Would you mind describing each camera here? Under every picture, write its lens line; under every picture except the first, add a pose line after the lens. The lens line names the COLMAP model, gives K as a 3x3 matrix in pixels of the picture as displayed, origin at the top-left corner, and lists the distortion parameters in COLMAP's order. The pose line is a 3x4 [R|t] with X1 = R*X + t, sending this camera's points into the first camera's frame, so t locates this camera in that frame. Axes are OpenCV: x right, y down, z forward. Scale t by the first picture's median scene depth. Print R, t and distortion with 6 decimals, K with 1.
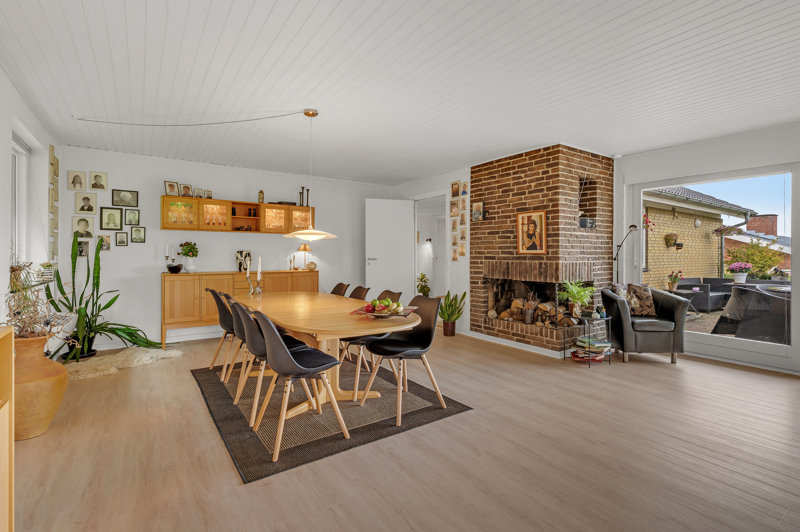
lens RADIAL K [[364.3, 0, 398.7], [0, 364.3, 262.8], [0, 0, 1]] dist [0.000045, -0.000139]
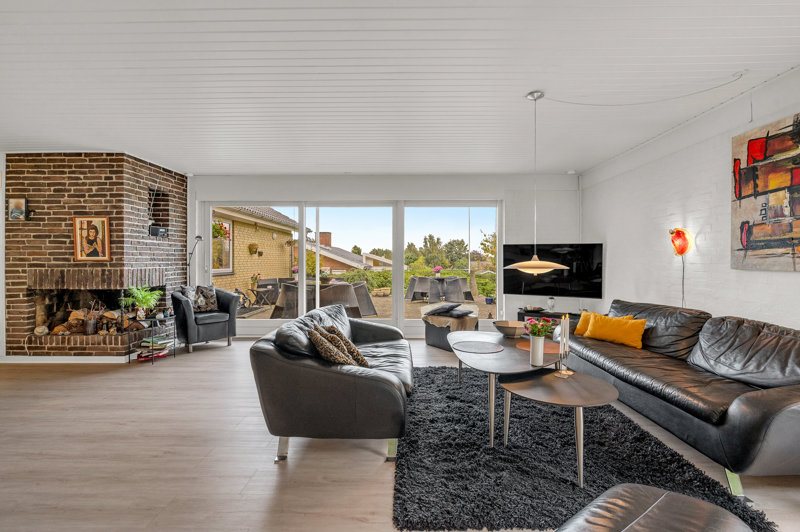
lens RADIAL K [[364.3, 0, 398.7], [0, 364.3, 262.8], [0, 0, 1]] dist [0.000045, -0.000139]
pose [[0.586798, -0.009087, 0.809682, 0.061062], [0.022317, 0.999739, -0.004954, 0.003698], [-0.809426, 0.020977, 0.586848, -0.206224]]
